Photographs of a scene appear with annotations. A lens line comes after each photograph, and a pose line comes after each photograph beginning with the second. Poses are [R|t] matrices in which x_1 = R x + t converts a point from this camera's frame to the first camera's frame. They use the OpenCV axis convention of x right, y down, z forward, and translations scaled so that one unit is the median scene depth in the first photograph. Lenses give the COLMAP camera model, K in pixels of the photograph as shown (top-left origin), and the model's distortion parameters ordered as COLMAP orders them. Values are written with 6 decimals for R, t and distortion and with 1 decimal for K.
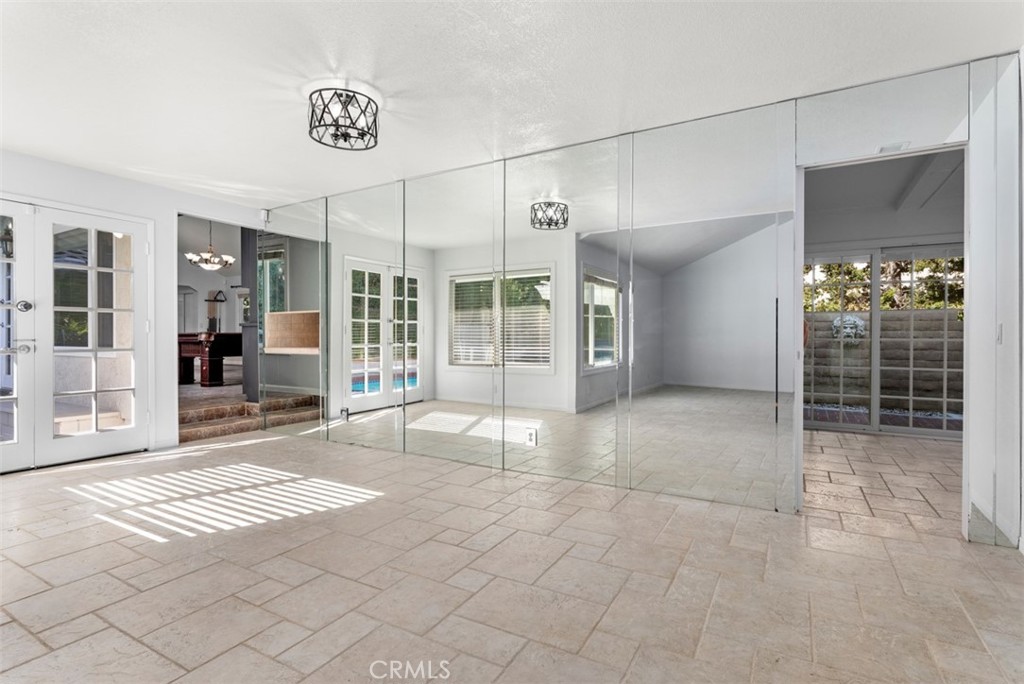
lens RADIAL K [[500.2, 0, 513.2], [0, 500.2, 336.0], [0, 0, 1]] dist [0.001010, 0.000064]
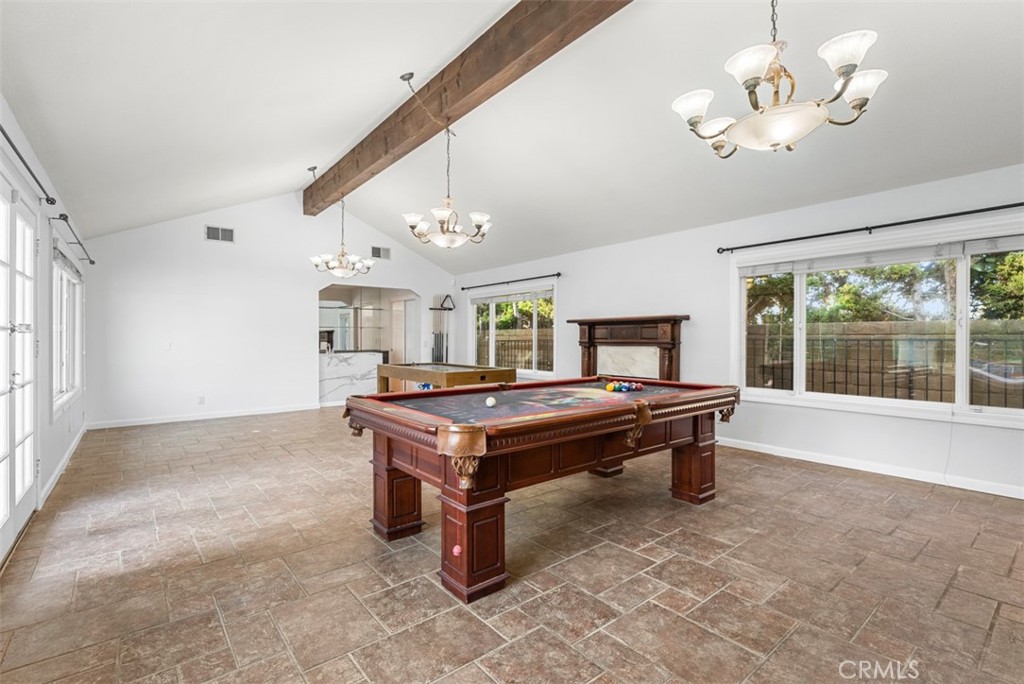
lens RADIAL K [[469.5, 0, 511.3], [0, 469.5, 335.9], [0, 0, 1]] dist [0.000352, -0.000011]
pose [[0.934089, -0.000746, -0.357039, -0.260519], [0.000026, 0.999998, -0.002023, -0.030227], [0.357040, 0.001880, 0.934087, 0.402997]]
